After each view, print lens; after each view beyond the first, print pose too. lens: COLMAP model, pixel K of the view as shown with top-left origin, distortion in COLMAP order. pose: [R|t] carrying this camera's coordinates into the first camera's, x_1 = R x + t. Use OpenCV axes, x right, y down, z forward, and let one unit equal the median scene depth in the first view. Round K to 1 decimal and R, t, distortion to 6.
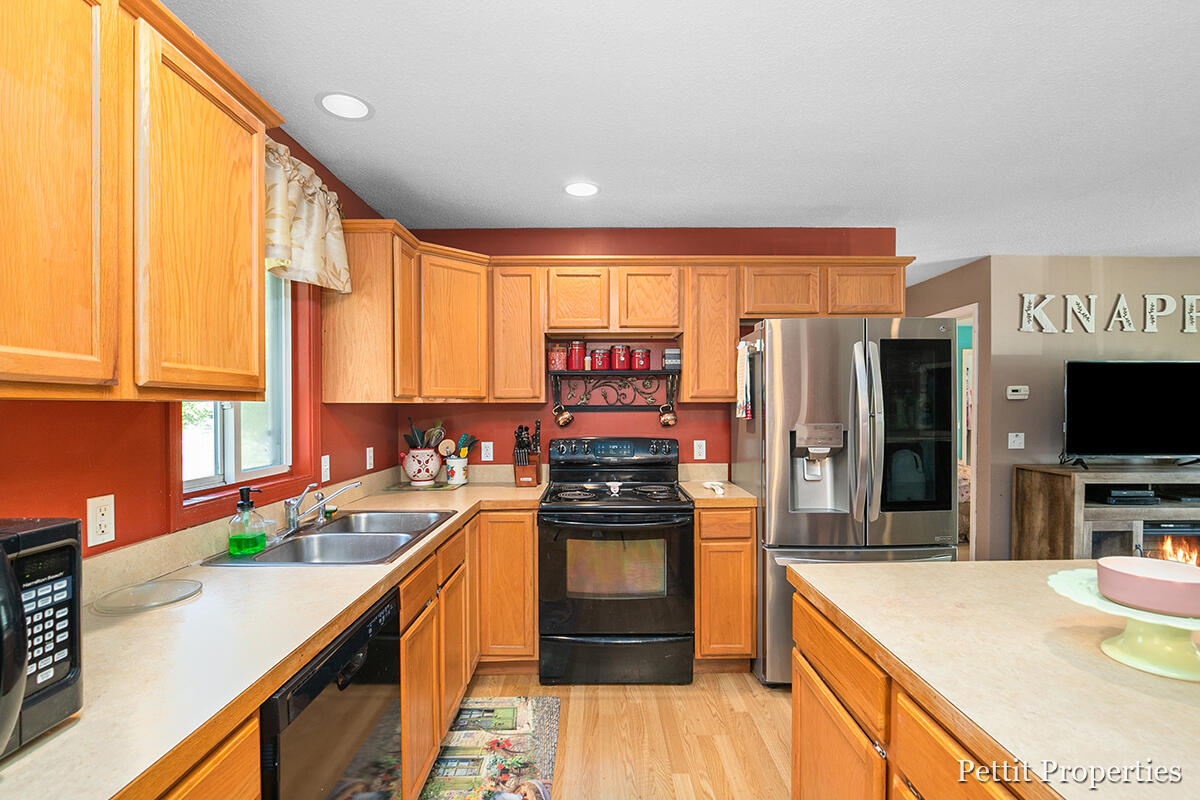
lens RADIAL K [[560.2, 0, 602.7], [0, 560.2, 407.8], [0, 0, 1]] dist [-0.004412, 0.002380]
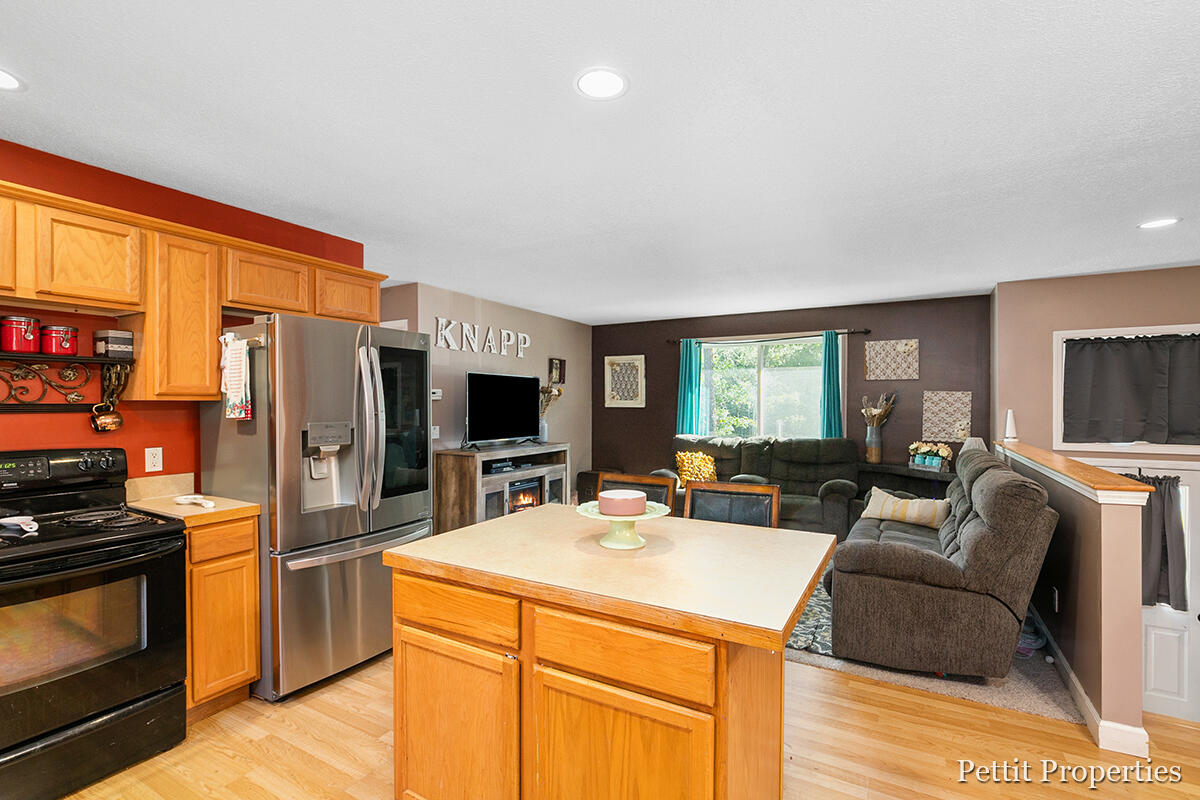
lens RADIAL K [[560.2, 0, 600.1], [0, 560.2, 403.0], [0, 0, 1]] dist [-0.004412, 0.002380]
pose [[0.502029, 0.002824, 0.864846, -0.218958], [0.002614, 0.999985, -0.004782, -0.000857], [-0.864847, 0.004661, 0.502015, 0.046187]]
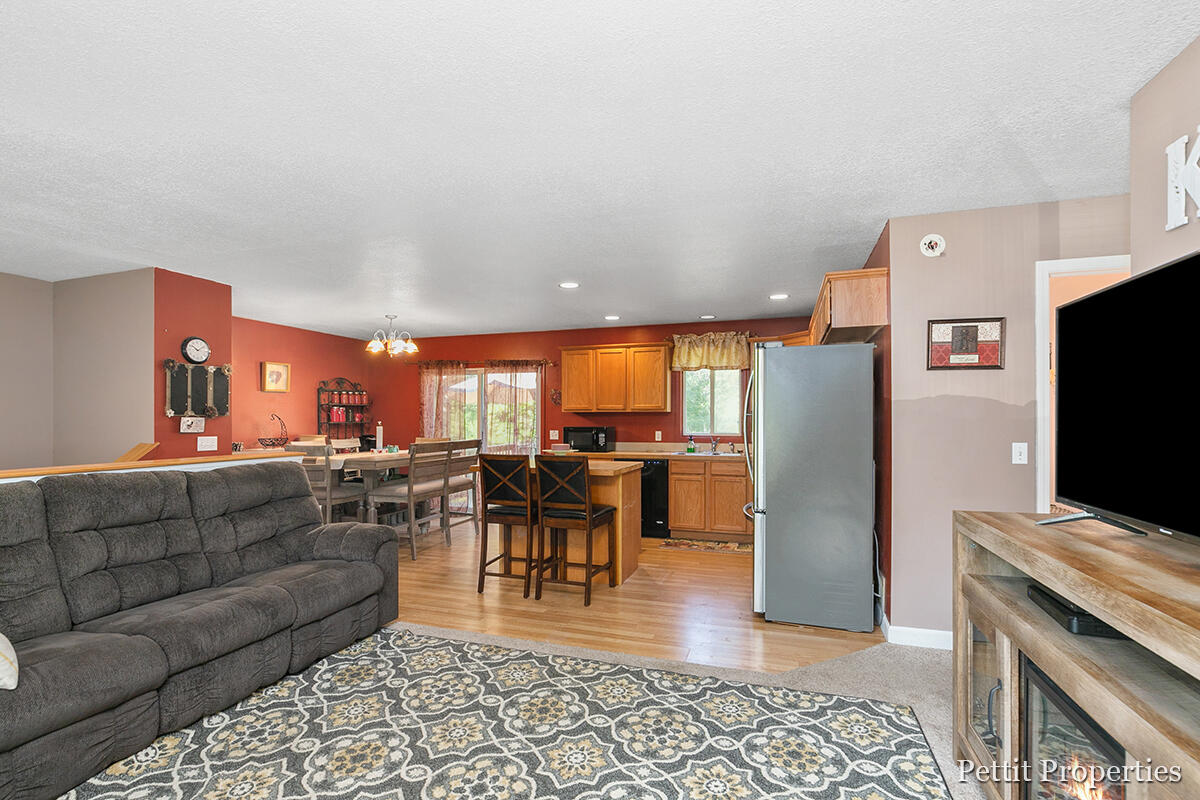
lens RADIAL K [[560.2, 0, 600.0], [0, 560.2, 411.1], [0, 0, 1]] dist [-0.004412, 0.002380]
pose [[-0.319569, -0.012208, -0.947484, 1.731325], [-0.006577, 0.999921, -0.010665, 0.018765], [0.947540, 0.002824, -0.319624, 0.918264]]
